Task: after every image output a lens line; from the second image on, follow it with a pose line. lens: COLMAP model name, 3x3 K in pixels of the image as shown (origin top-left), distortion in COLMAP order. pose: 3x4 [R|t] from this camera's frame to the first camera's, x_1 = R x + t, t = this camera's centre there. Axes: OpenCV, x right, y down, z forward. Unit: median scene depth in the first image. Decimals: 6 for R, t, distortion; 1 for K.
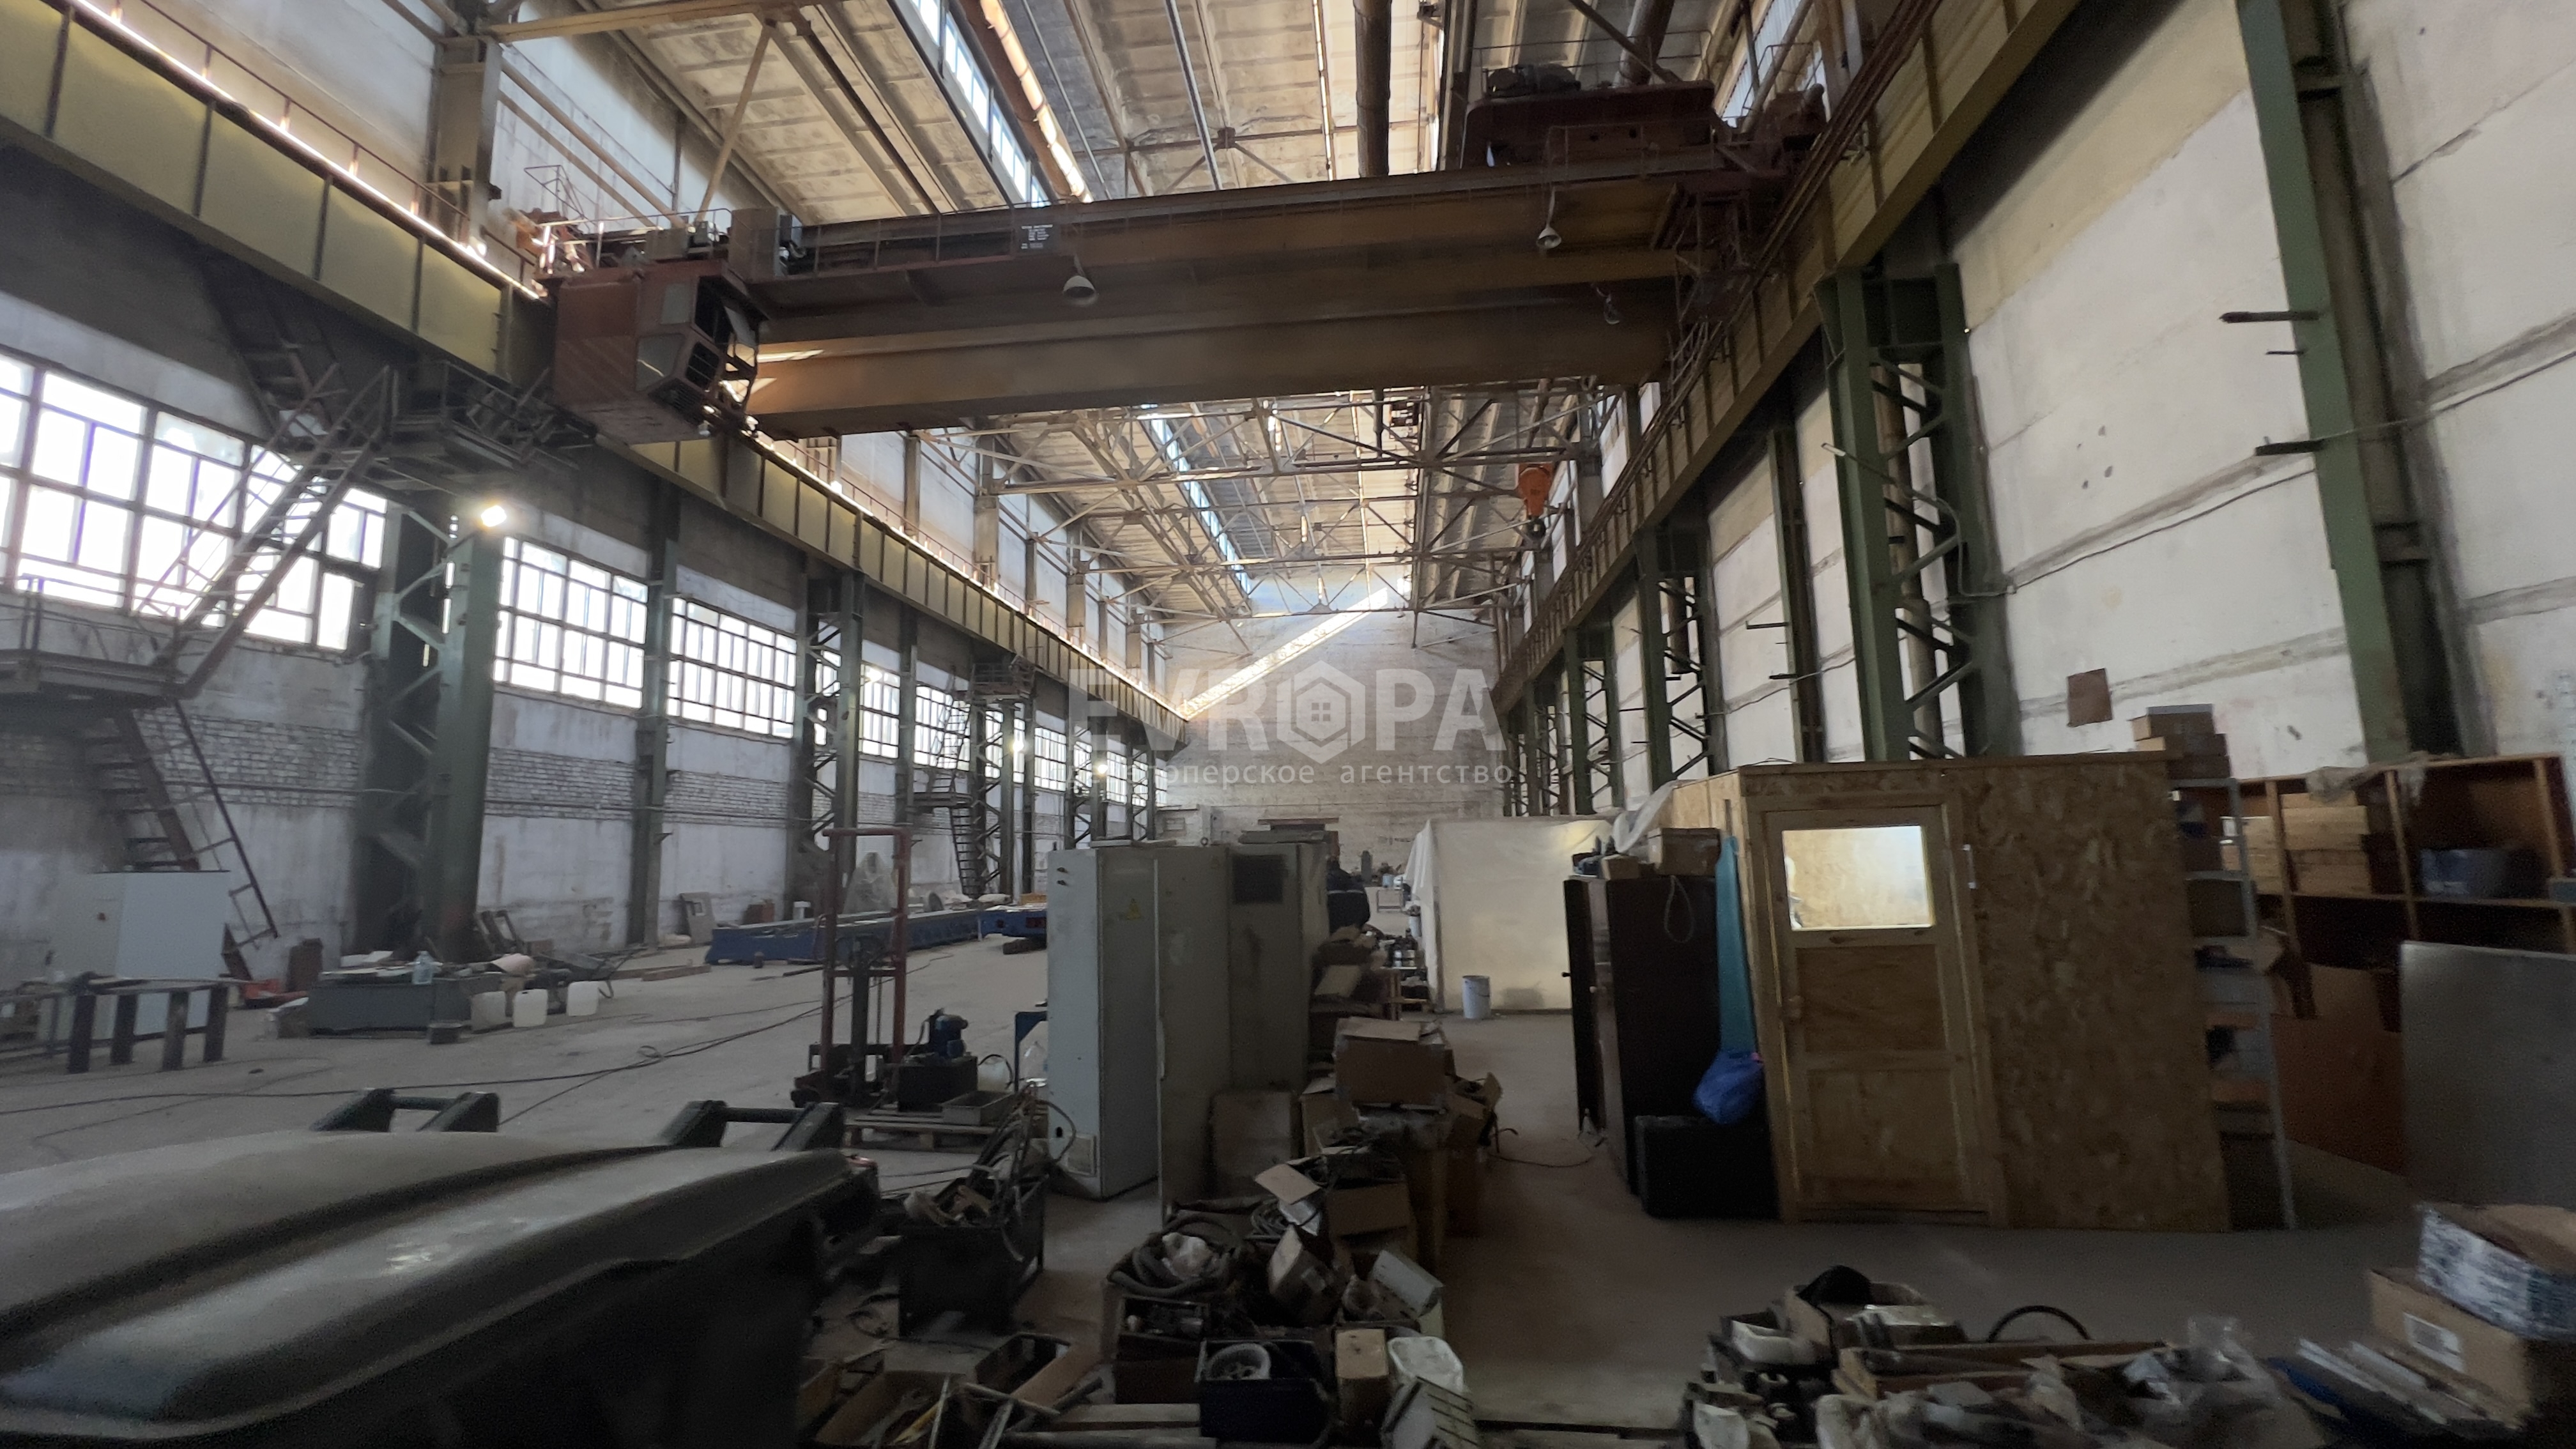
lens RADIAL K [[1027.2, 0, 1280.2], [0, 1027.2, 719.3], [0, 0, 1]] dist [0.000936, 0.000107]
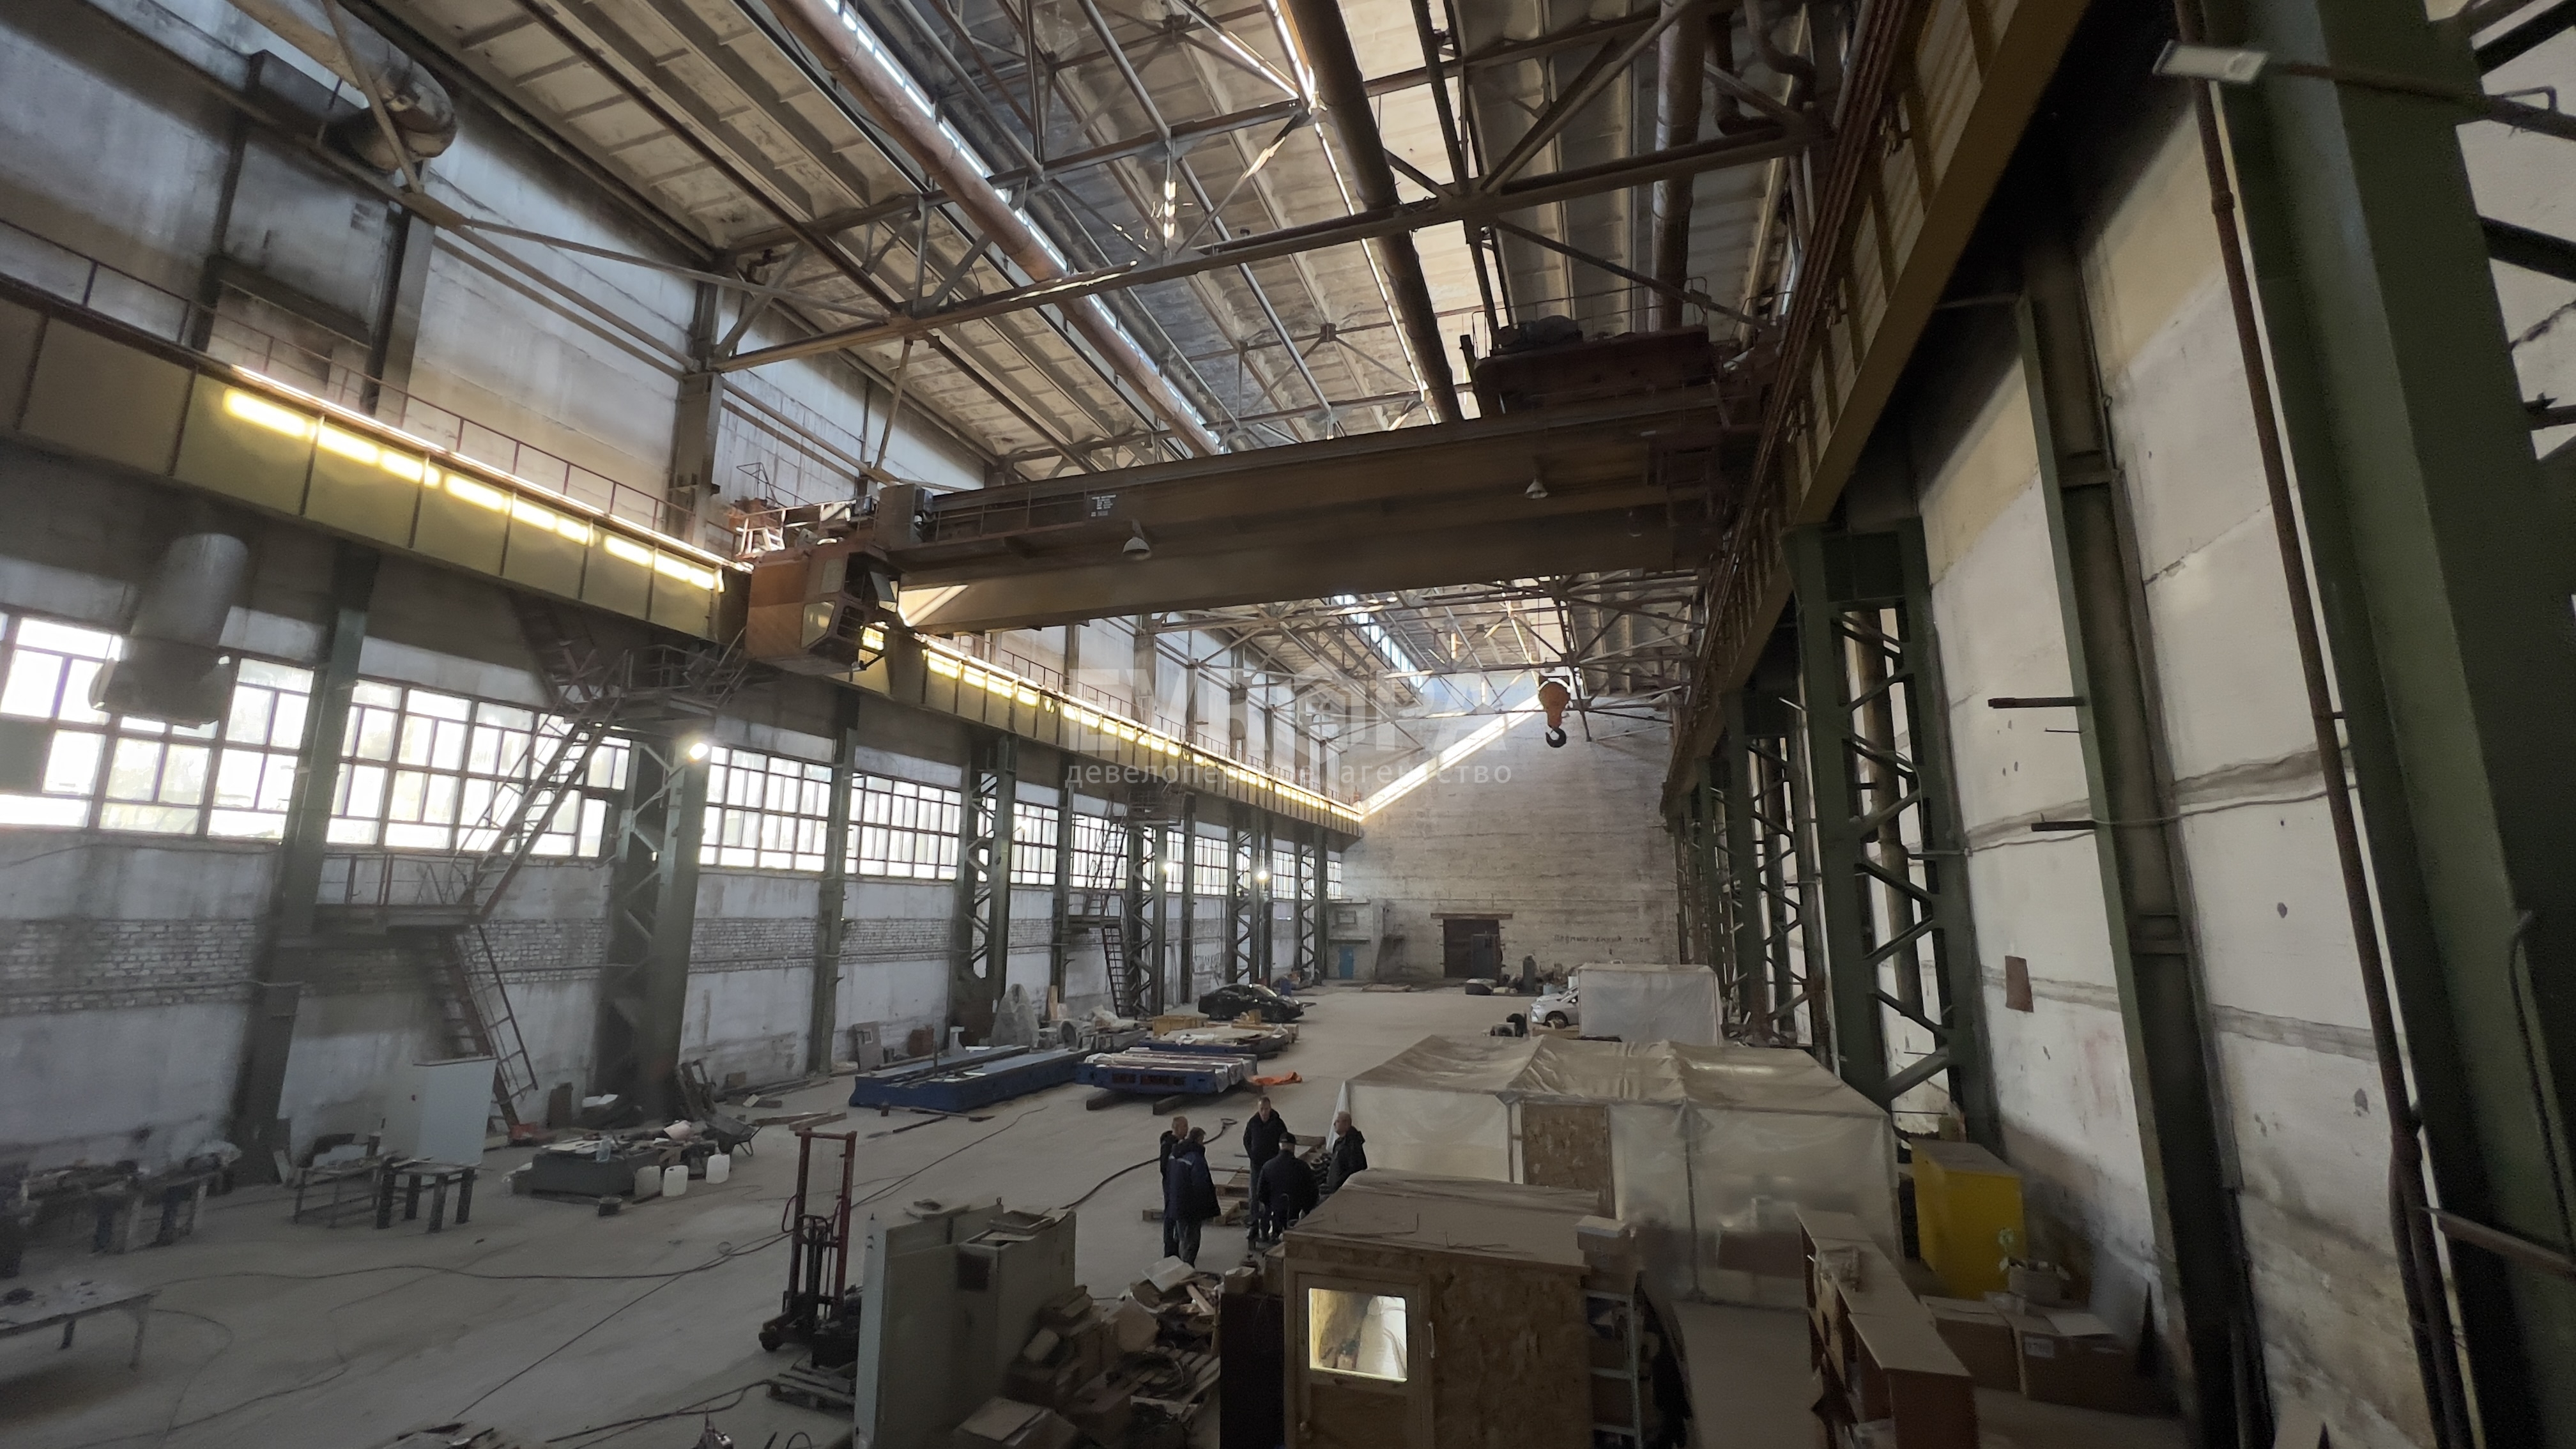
lens RADIAL K [[1027.2, 0, 1279.9], [0, 1027.2, 720.9], [0, 0, 1]] dist [0.000936, 0.000107]
pose [[0.977182, -0.013242, -0.211990, 0.211860], [0.002040, 0.998594, -0.052974, -0.159307], [0.212394, 0.051333, 0.975835, -0.101533]]
